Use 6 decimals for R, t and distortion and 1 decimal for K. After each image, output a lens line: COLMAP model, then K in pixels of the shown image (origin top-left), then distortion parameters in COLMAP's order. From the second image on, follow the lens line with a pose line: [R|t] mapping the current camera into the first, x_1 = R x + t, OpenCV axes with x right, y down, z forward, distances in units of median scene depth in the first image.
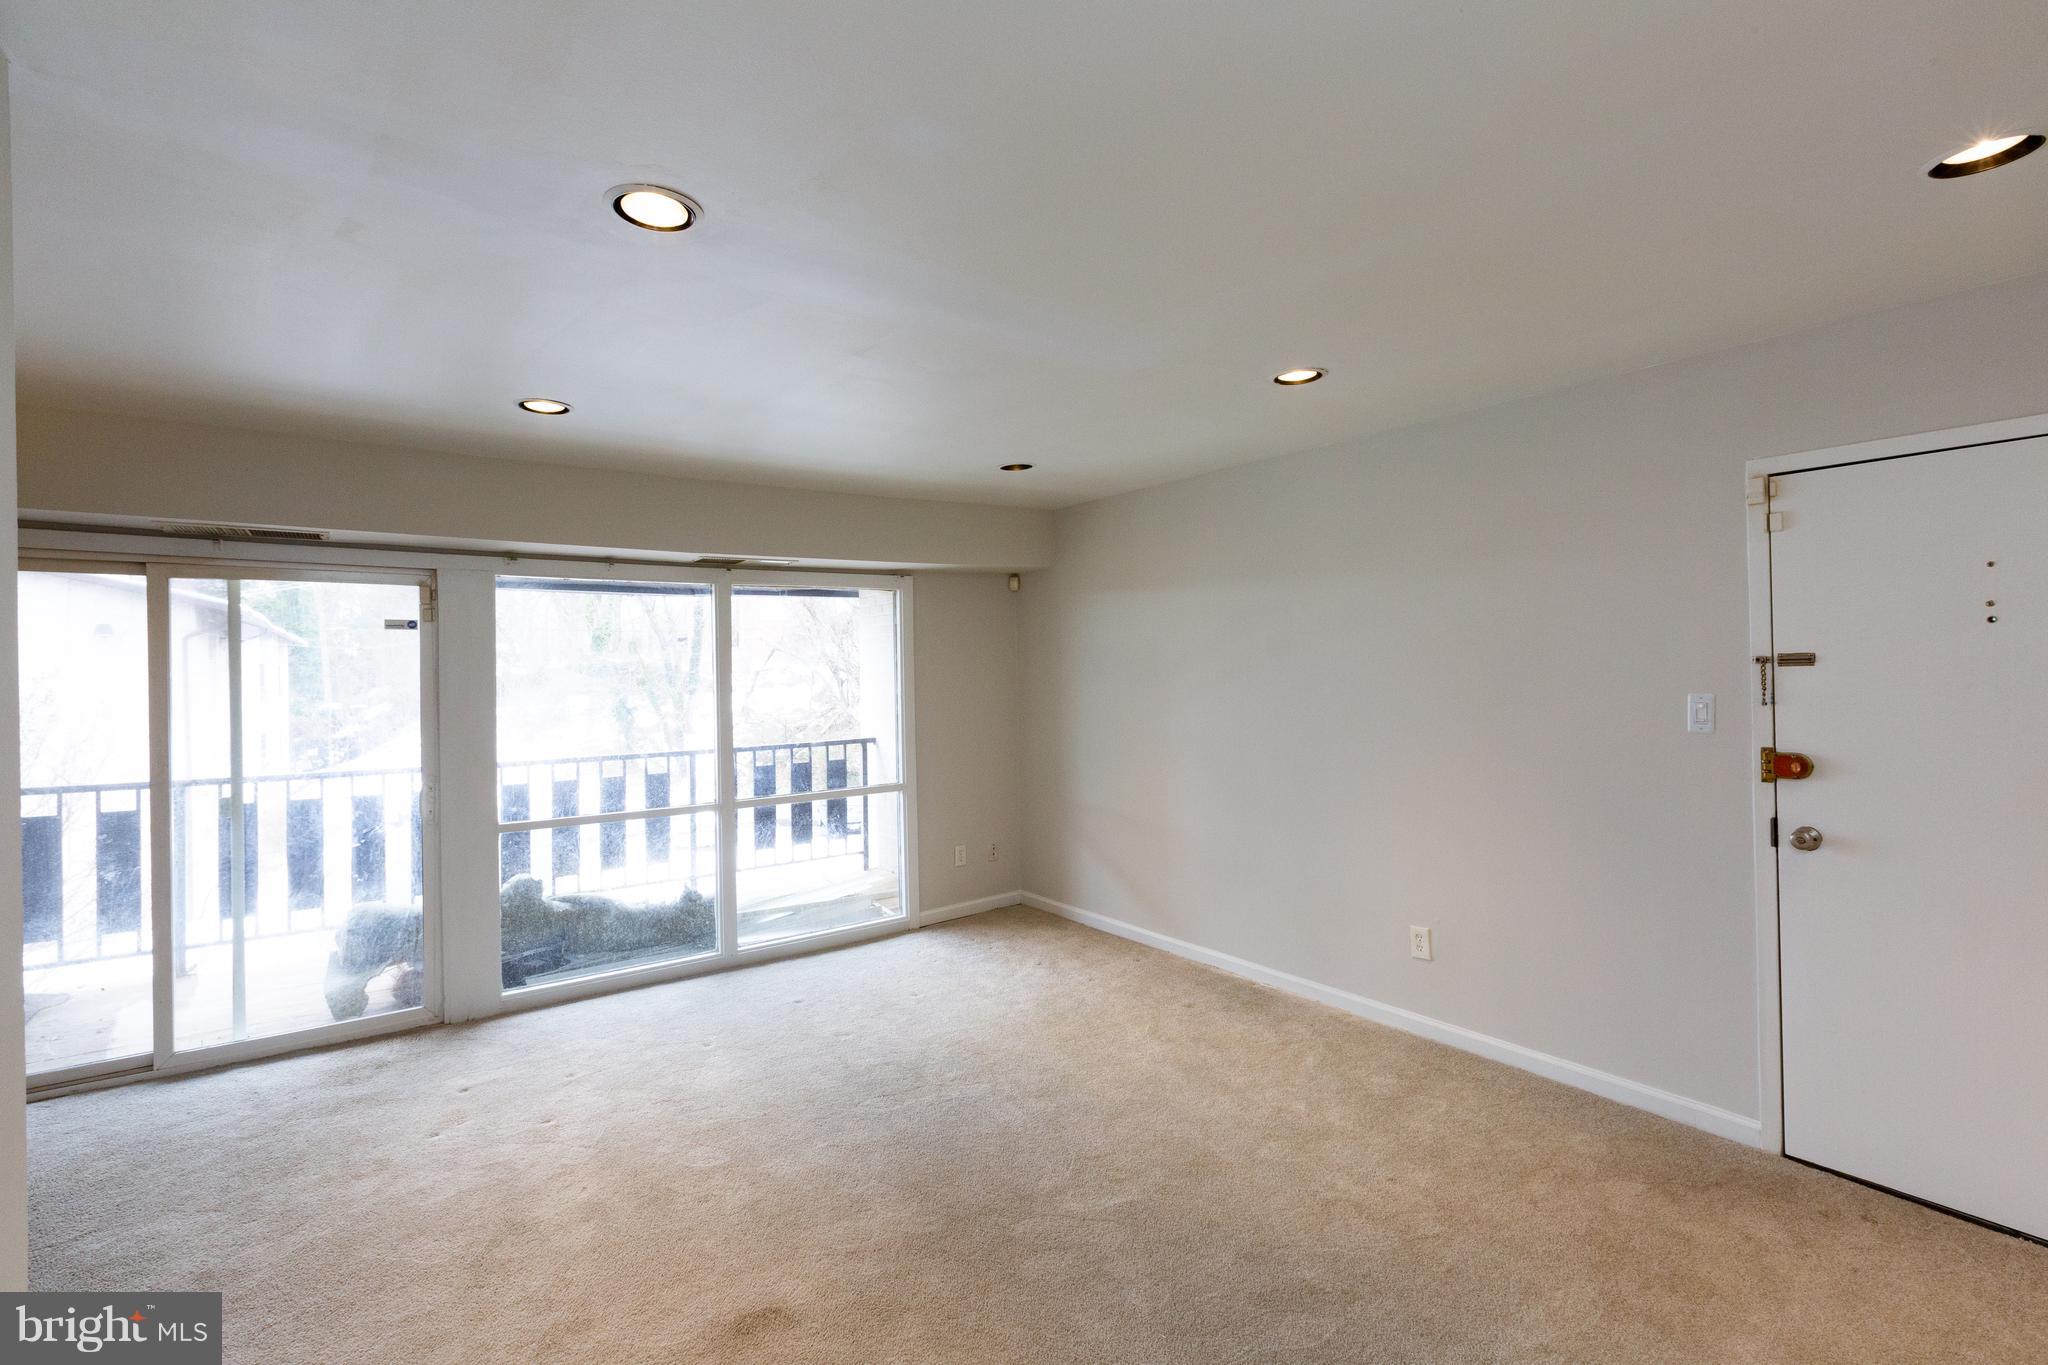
lens RADIAL K [[916.4, 0, 1025.8], [0, 916.4, 673.0], [0, 0, 1]] dist [0.004998, -0.000816]
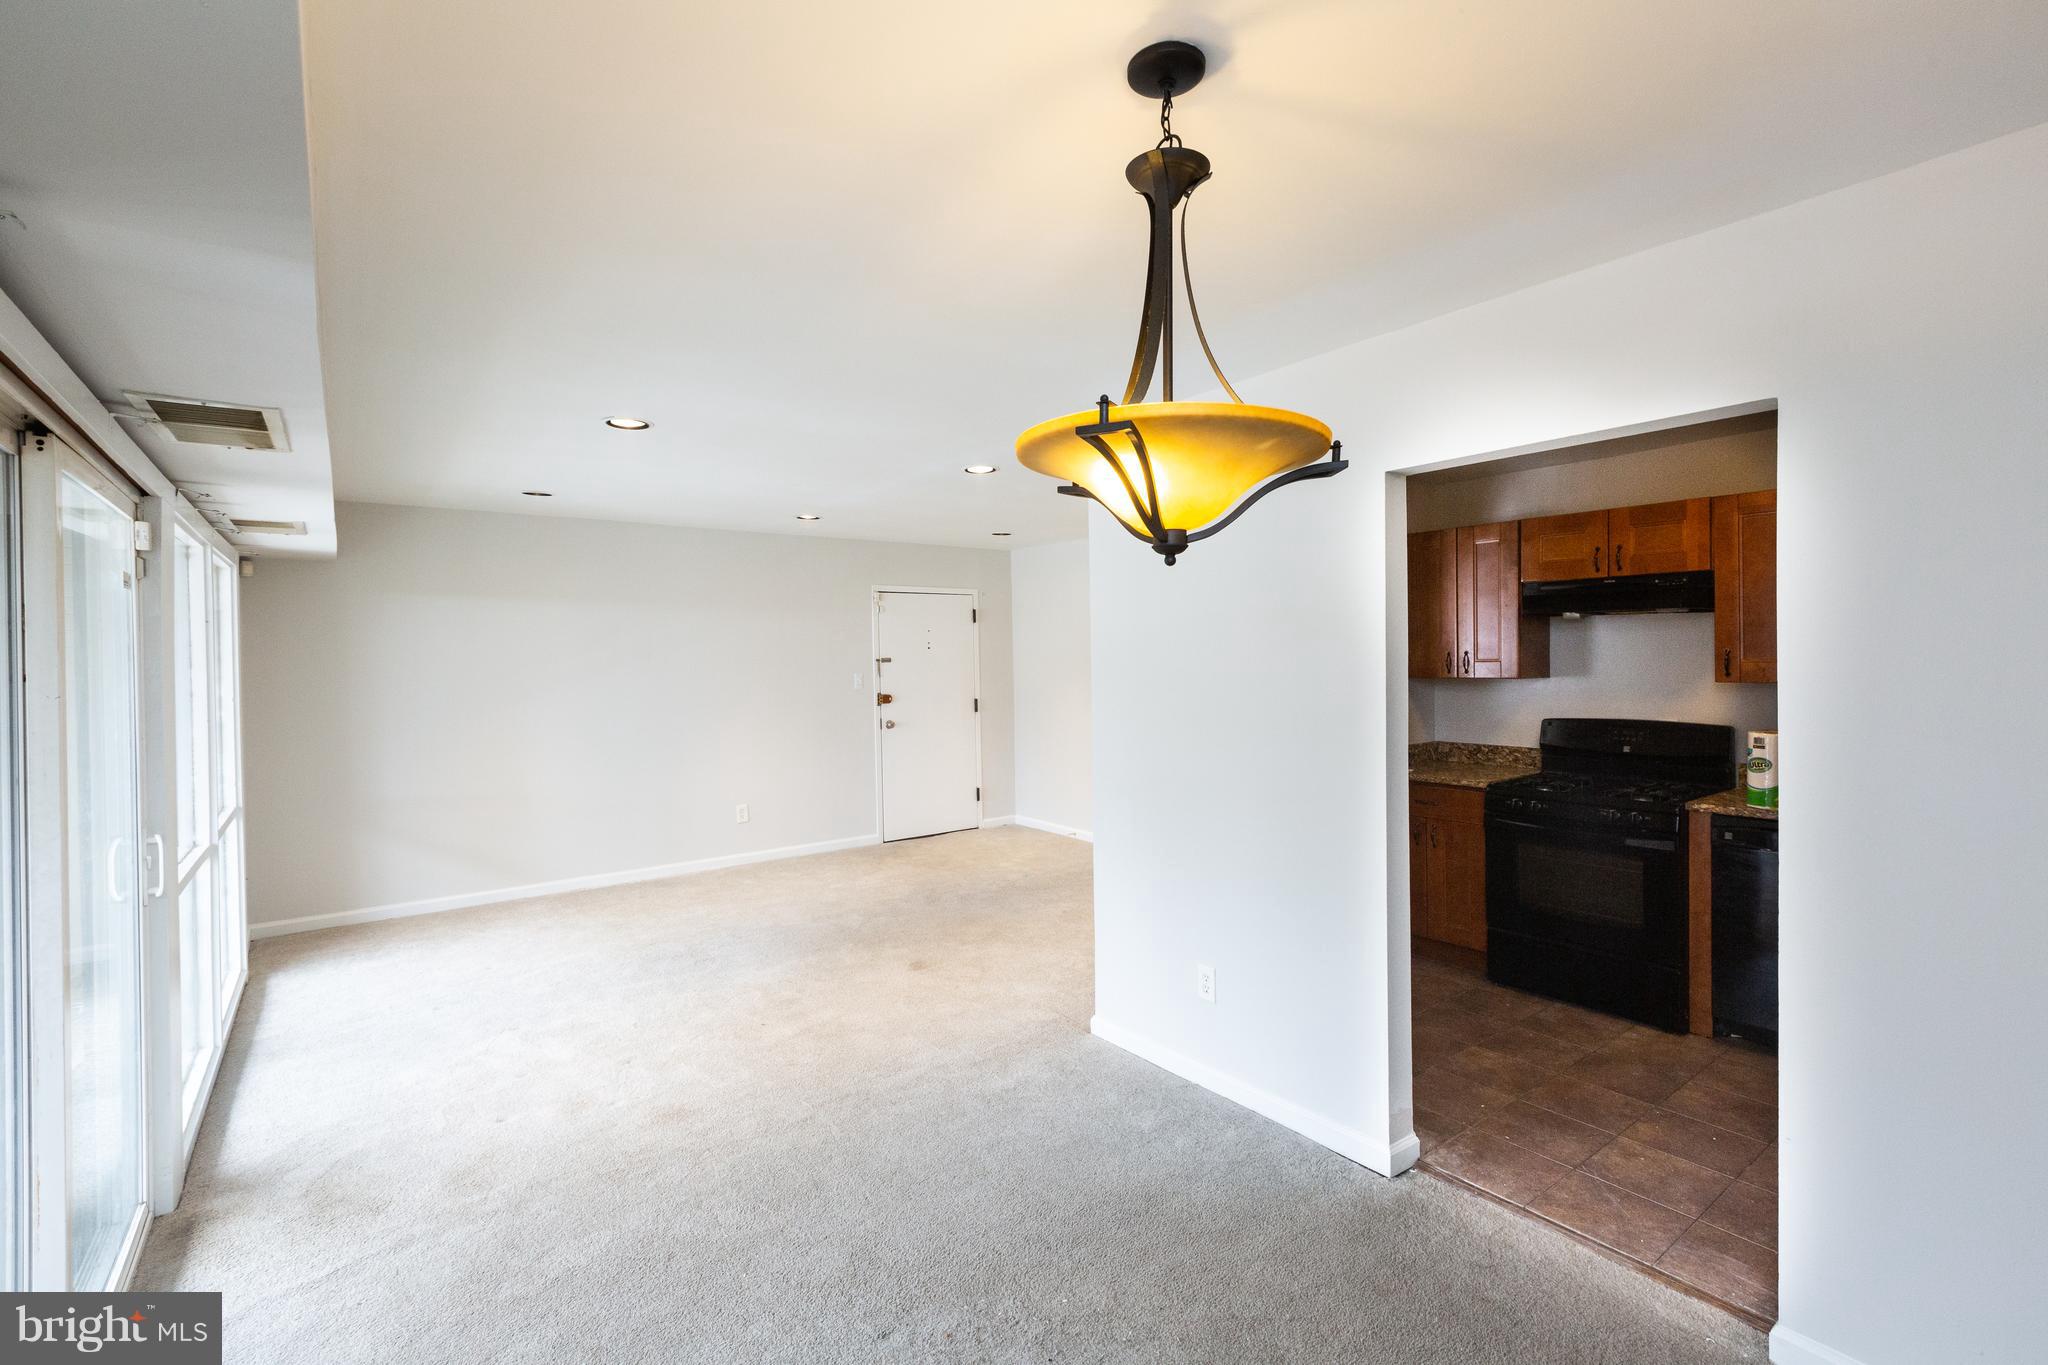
lens RADIAL K [[916.4, 0, 1030.5], [0, 916.4, 669.3], [0, 0, 1]] dist [0.004998, -0.000816]
pose [[-0.019347, 0.002662, 0.999809, -1.188394], [0.018715, 0.999822, -0.002300, 0.016867], [-0.999638, 0.018667, -0.019394, 0.381508]]
